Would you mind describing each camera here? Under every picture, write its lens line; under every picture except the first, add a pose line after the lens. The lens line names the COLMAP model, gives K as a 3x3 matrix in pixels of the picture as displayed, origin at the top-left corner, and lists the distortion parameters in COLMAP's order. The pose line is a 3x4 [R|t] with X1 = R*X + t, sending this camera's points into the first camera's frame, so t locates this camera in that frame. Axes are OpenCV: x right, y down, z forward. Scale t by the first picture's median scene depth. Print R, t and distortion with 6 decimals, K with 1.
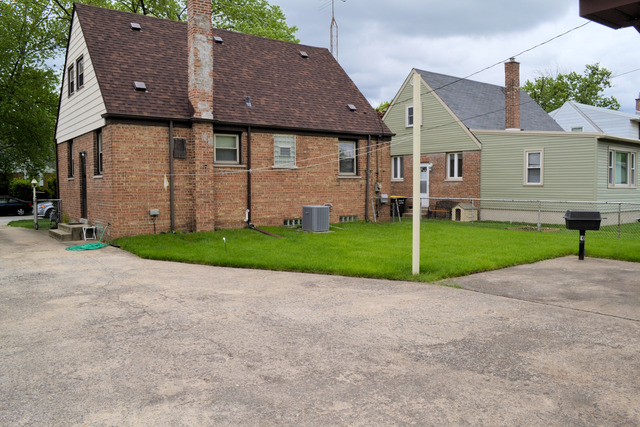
lens RADIAL K [[515.4, 0, 320.0], [0, 515.4, 213.5], [0, 0, 1]] dist [-0.083080, 0.010349]
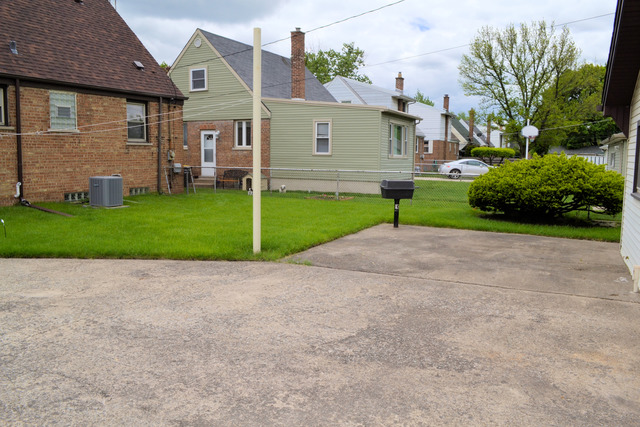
lens RADIAL K [[515.4, 0, 320.0], [0, 515.4, 213.5], [0, 0, 1]] dist [-0.083080, 0.010349]
pose [[0.896306, -0.036153, 0.441959, -0.064389], [0.009154, 0.997967, 0.063069, -0.003931], [-0.443341, -0.052483, 0.894815, 0.081652]]
